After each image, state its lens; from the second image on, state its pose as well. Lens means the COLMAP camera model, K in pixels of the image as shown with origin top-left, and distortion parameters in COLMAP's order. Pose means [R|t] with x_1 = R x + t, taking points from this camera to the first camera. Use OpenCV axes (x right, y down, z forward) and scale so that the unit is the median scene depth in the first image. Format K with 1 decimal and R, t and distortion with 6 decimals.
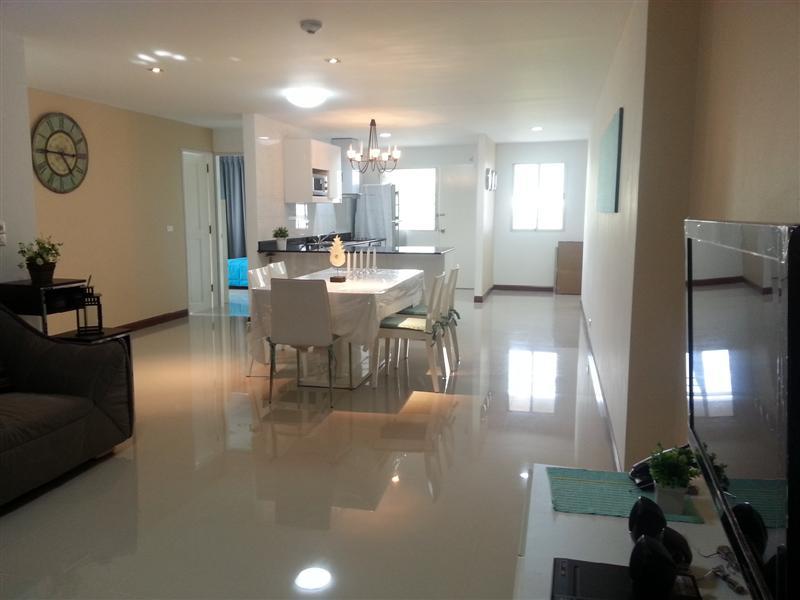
lens RADIAL K [[648.5, 0, 389.1], [0, 648.5, 296.9], [0, 0, 1]] dist [0.124571, -0.234282]
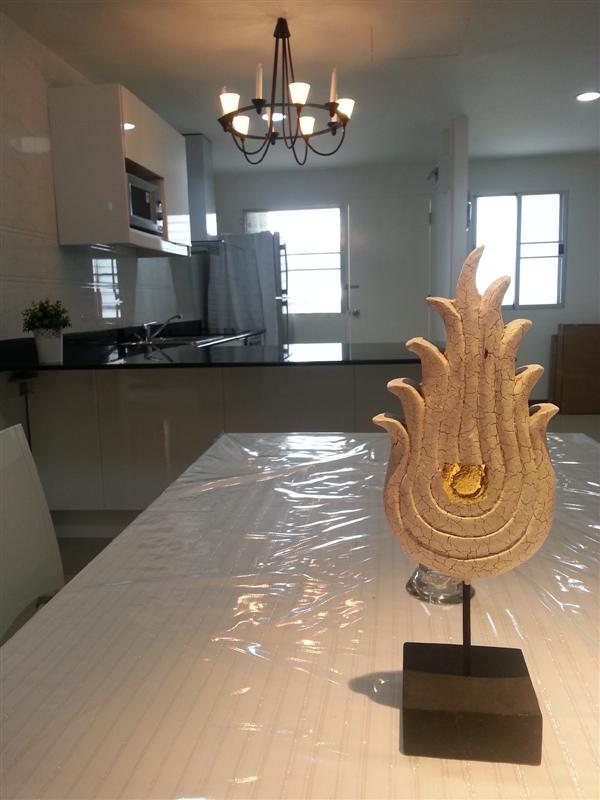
lens RADIAL K [[648.5, 0, 301.1], [0, 648.5, 389.5], [0, 0, 1]] dist [0.124571, -0.234282]
pose [[0.989150, -0.042403, 0.140660, -0.092954], [0.042673, 0.999088, 0.001094, -0.061948], [-0.140578, 0.004921, 0.990057, 0.732287]]
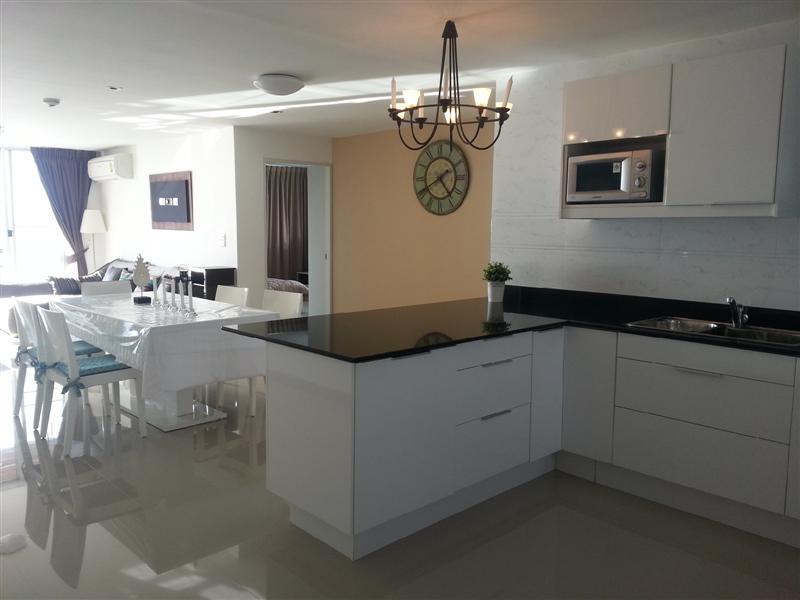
lens RADIAL K [[645.0, 0, 391.3], [0, 645.0, 296.6], [0, 0, 1]] dist [0.097657, -0.154624]
pose [[-0.531501, 0.089753, -0.842289, 0.435998], [-0.121586, 0.975990, 0.180723, -0.203116], [0.838286, 0.198465, -0.507827, 1.456030]]
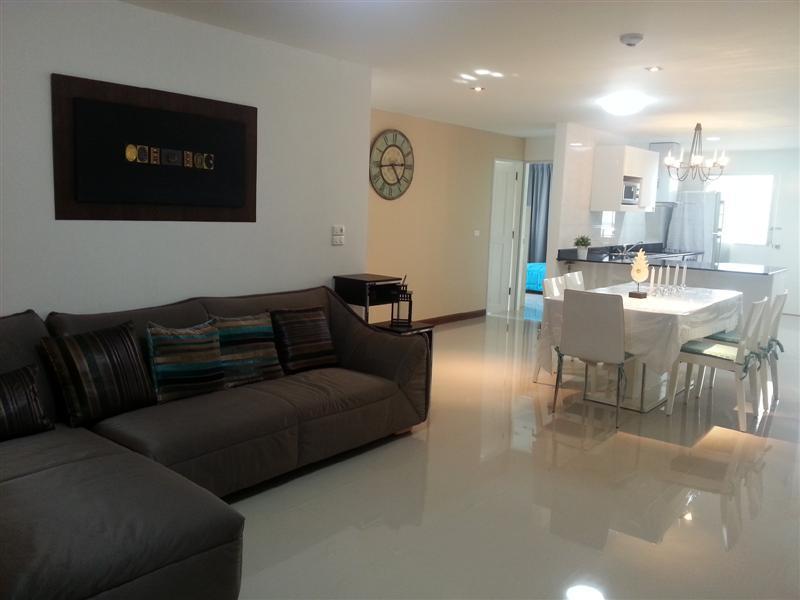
lens RADIAL K [[648.5, 0, 389.1], [0, 648.5, 296.9], [0, 0, 1]] dist [0.124571, -0.234282]
pose [[0.896794, 0.086115, -0.433987, 0.009576], [-0.088156, 0.995987, 0.015465, -0.005515], [0.433577, 0.024390, 0.900787, -0.019386]]
